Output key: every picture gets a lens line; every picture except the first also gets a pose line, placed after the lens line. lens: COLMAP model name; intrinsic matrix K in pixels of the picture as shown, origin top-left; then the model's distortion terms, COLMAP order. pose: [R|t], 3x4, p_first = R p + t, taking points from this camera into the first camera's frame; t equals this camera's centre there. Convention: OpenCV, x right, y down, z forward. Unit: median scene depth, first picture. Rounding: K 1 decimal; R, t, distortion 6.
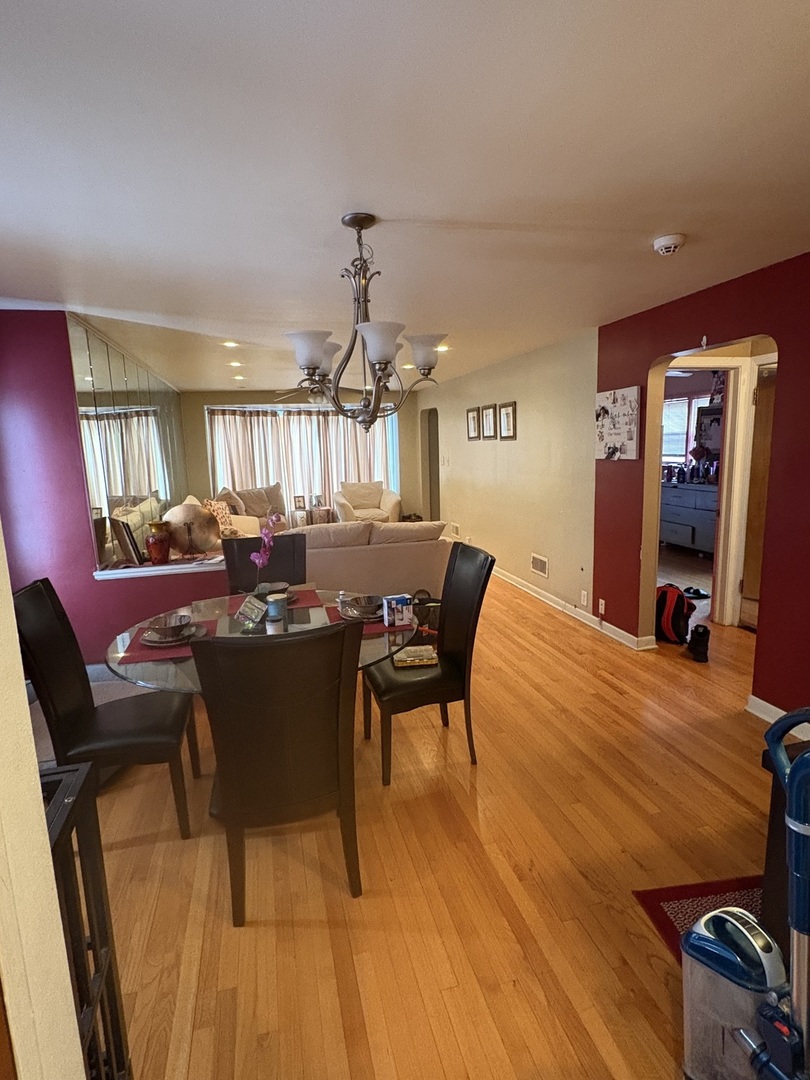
lens RADIAL K [[565.1, 0, 405.0], [0, 565.1, 540.0], [0, 0, 1]] dist [-0.003220, -0.000288]
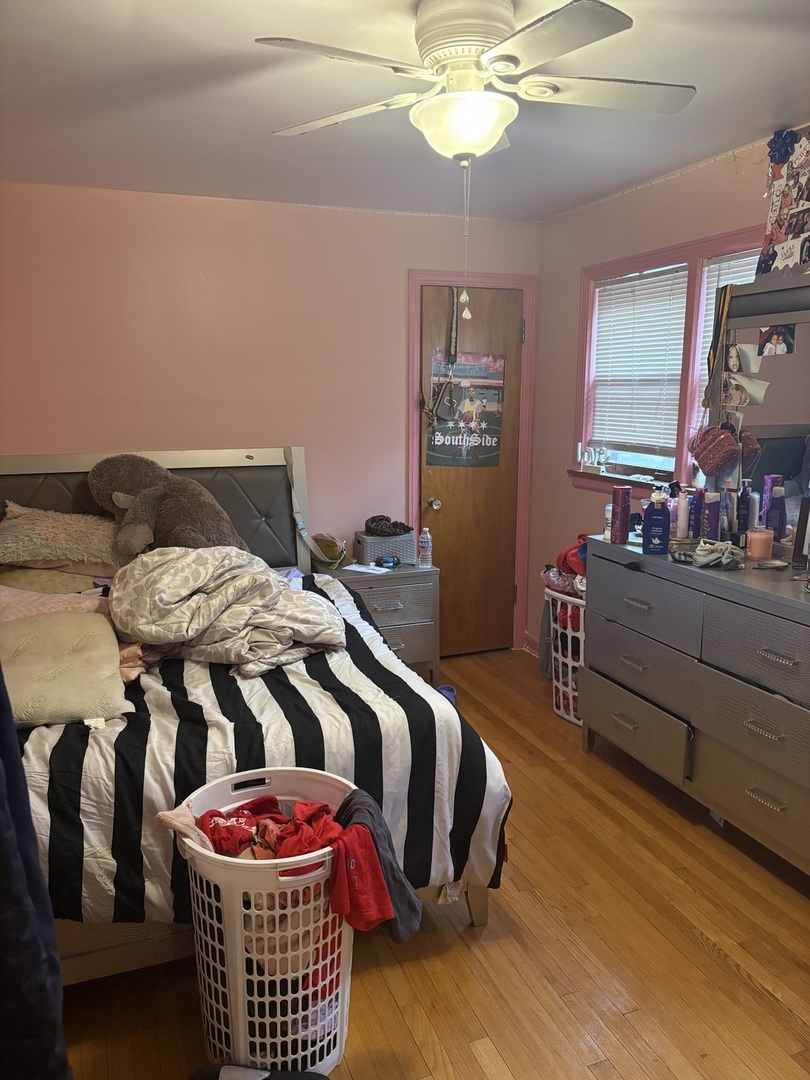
lens RADIAL K [[806.3, 0, 405.0], [0, 806.3, 540.0], [0, 0, 1]] dist [-0.005804, -0.000139]
pose [[0.993452, 0.013577, 0.113438, 0.315710], [-0.015112, 0.999805, 0.012681, -0.110435], [-0.113244, -0.014312, 0.993464, 0.608652]]
